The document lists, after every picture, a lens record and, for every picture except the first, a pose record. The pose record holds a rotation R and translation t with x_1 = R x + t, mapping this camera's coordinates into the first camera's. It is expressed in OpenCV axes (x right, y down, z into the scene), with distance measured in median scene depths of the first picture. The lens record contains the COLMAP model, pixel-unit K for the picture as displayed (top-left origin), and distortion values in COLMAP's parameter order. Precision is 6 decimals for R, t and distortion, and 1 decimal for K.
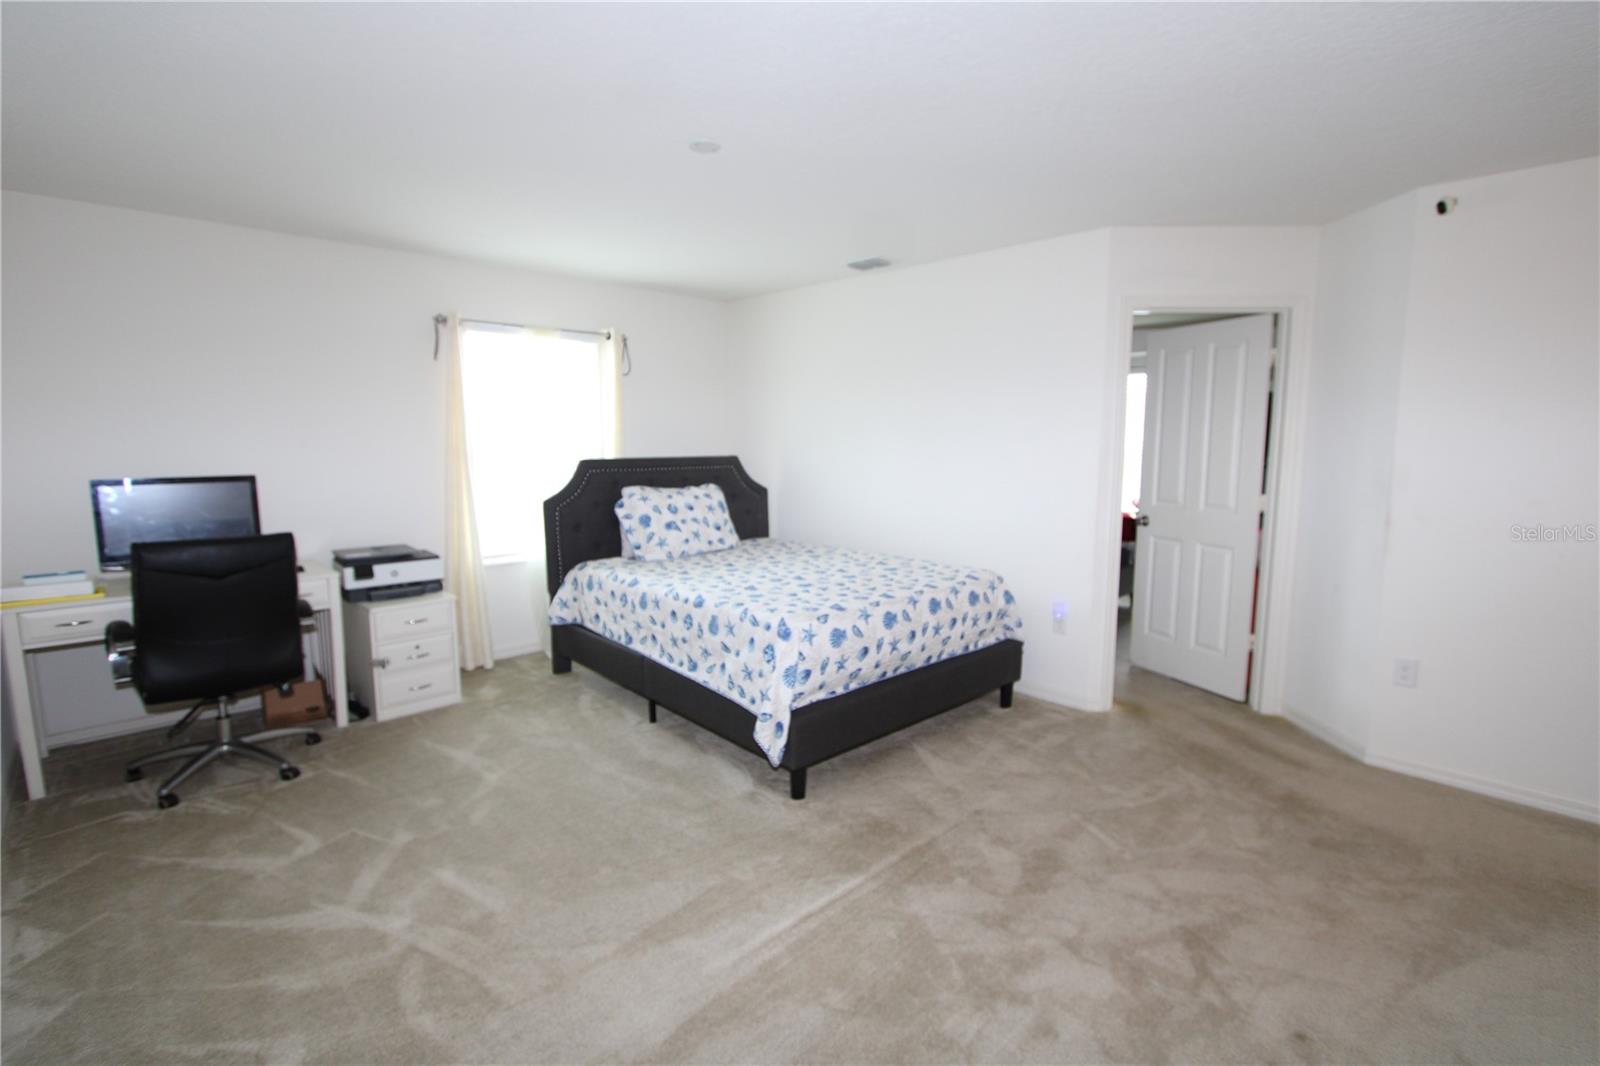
lens RADIAL K [[736.1, 0, 805.7], [0, 736.1, 538.3], [0, 0, 1]] dist [-0.006177, -0.000961]
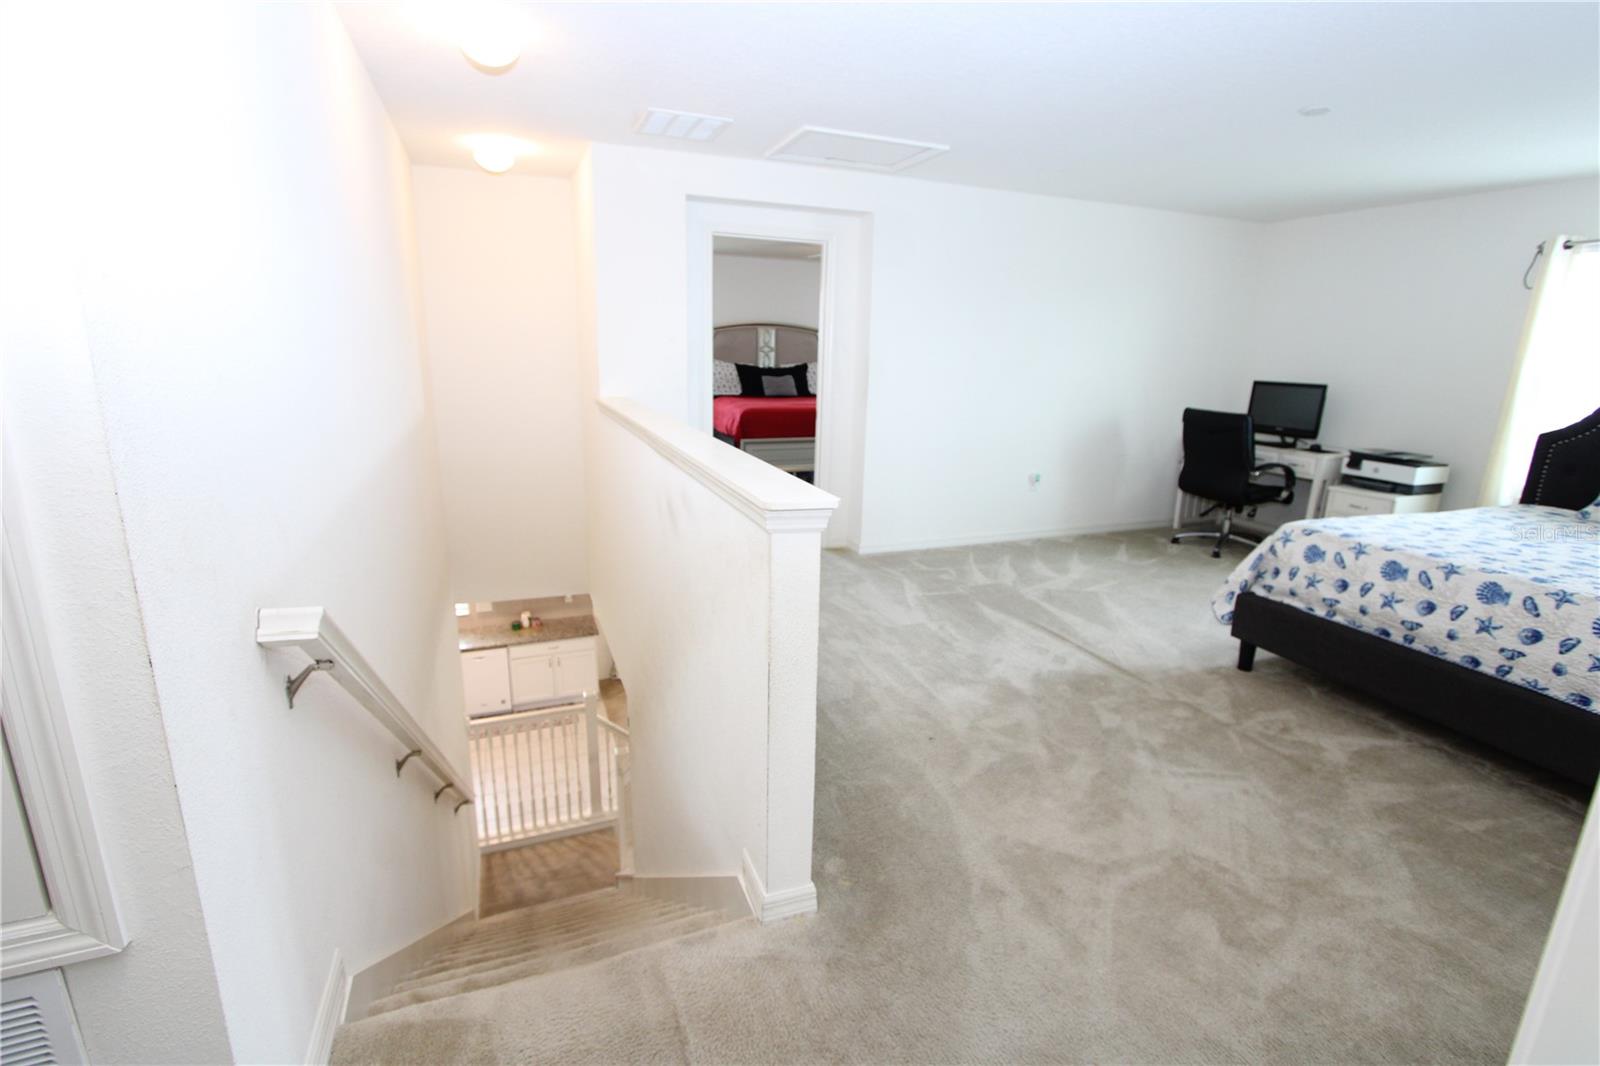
lens RADIAL K [[736.1, 0, 804.4], [0, 736.1, 531.6], [0, 0, 1]] dist [-0.006177, -0.000961]
pose [[-0.367744, 0.217421, -0.904153, 1.081781], [-0.160460, 0.942864, 0.291994, -0.070503], [0.915979, 0.252460, -0.311845, 0.583932]]
